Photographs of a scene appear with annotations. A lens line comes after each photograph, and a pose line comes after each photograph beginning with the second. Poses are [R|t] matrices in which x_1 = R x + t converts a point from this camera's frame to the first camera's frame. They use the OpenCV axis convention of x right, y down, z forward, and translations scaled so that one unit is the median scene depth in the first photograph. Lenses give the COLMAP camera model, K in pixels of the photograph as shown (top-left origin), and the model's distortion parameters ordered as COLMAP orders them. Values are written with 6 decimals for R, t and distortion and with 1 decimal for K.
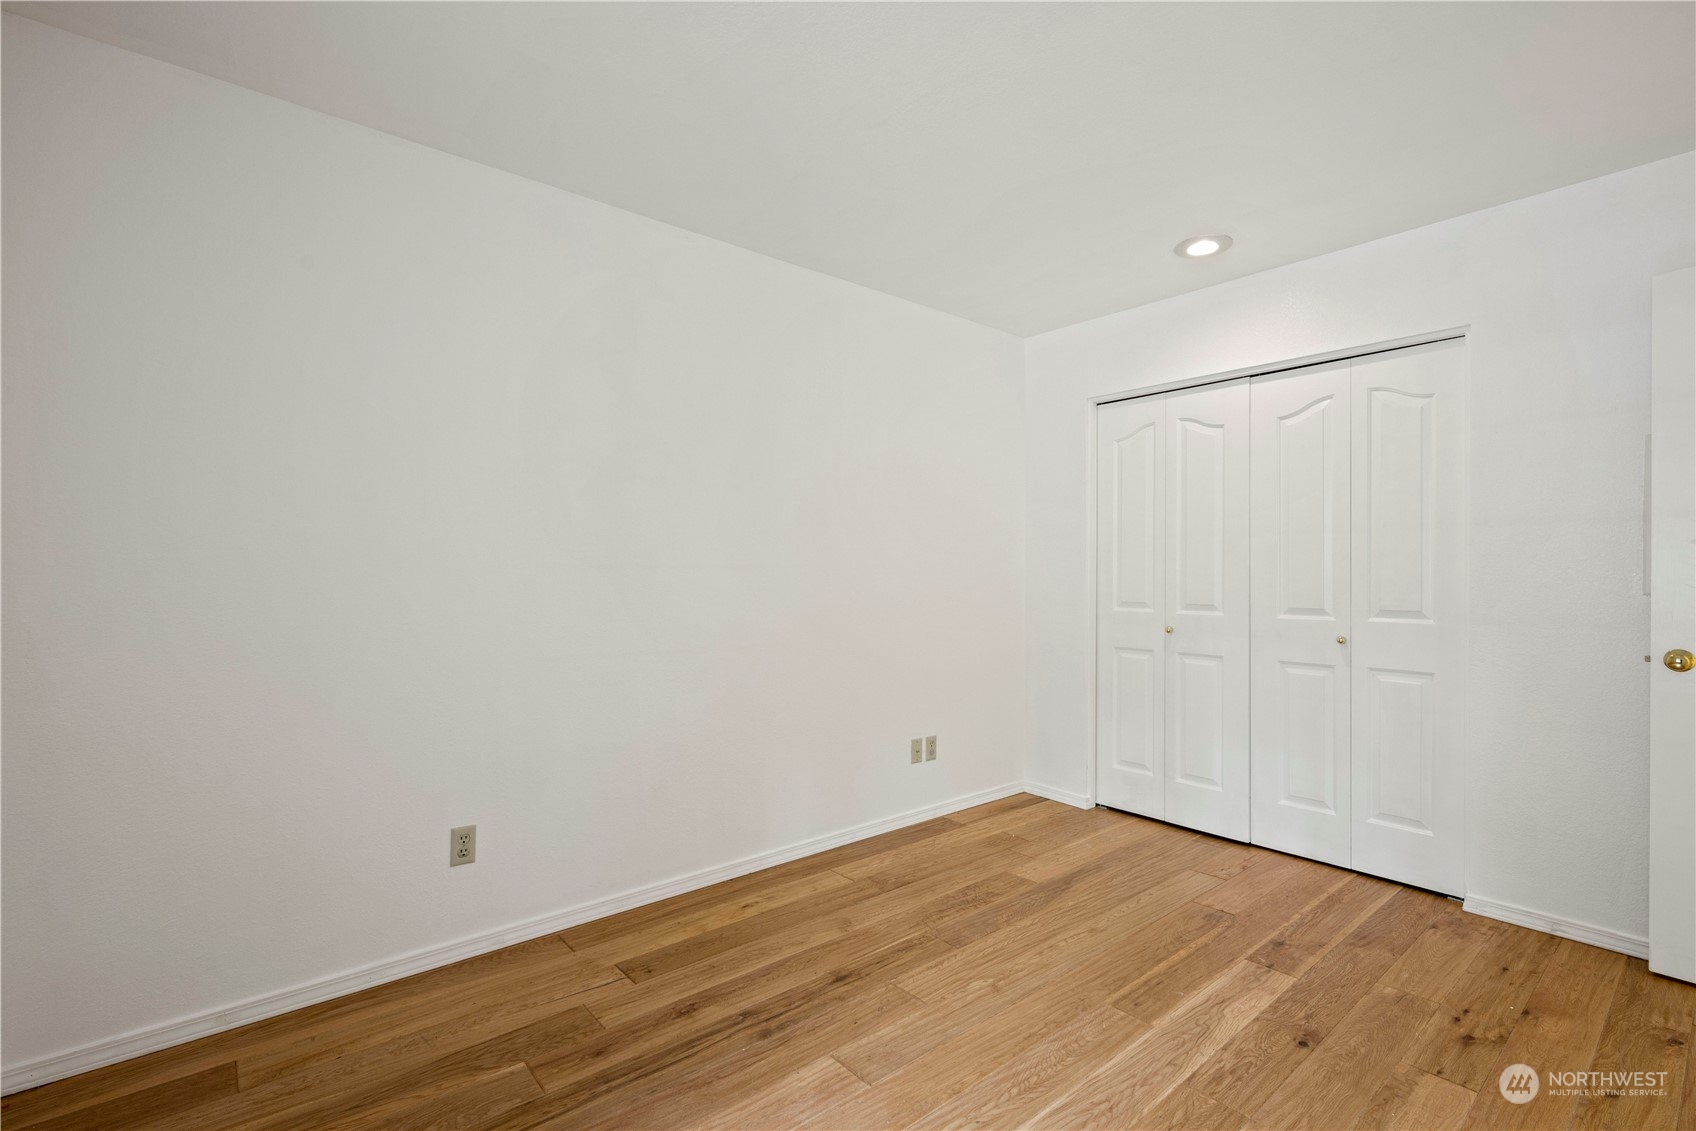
lens RADIAL K [[748.0, 0, 852.7], [0, 748.0, 568.5], [0, 0, 1]] dist [0.008904, -0.000664]
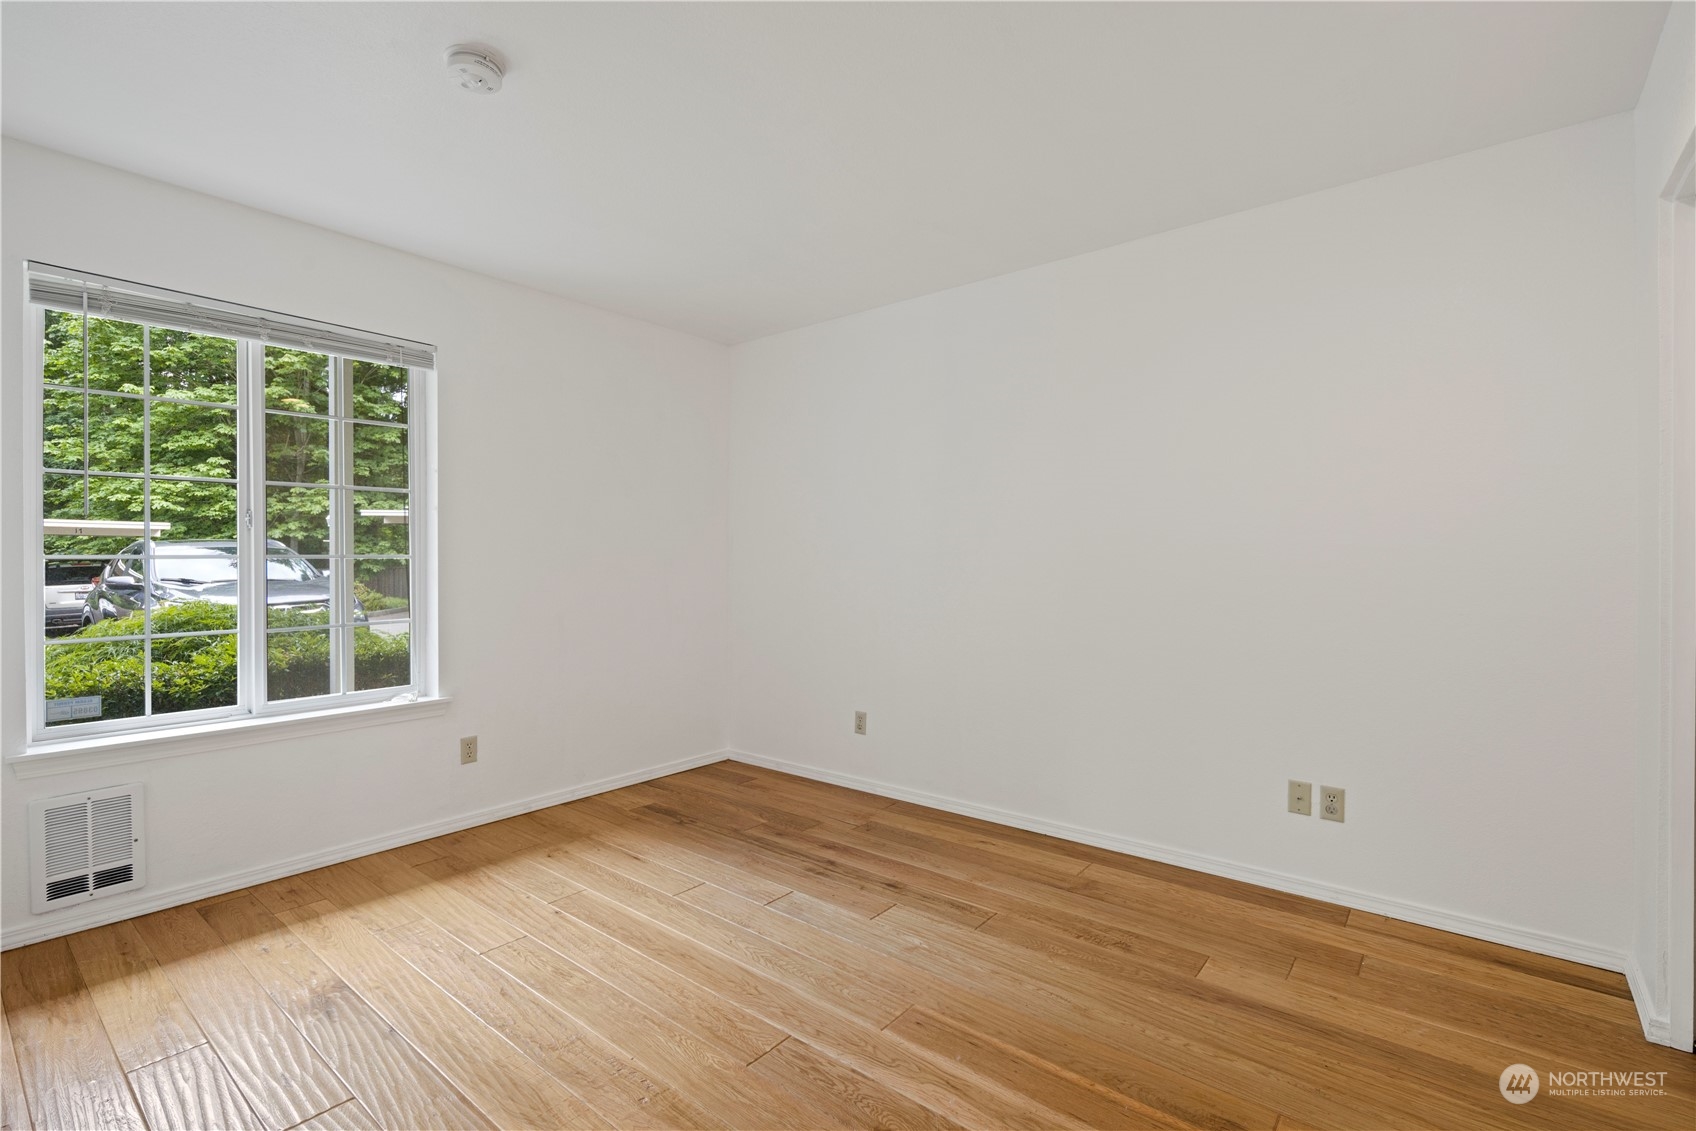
lens RADIAL K [[748.0, 0, 855.1], [0, 748.0, 566.1], [0, 0, 1]] dist [0.008904, -0.000664]
pose [[0.205004, 0.000134, -0.978761, 1.076793], [0.006917, 0.999975, 0.001586, 0.018103], [0.978737, -0.007095, 0.204998, 0.634583]]
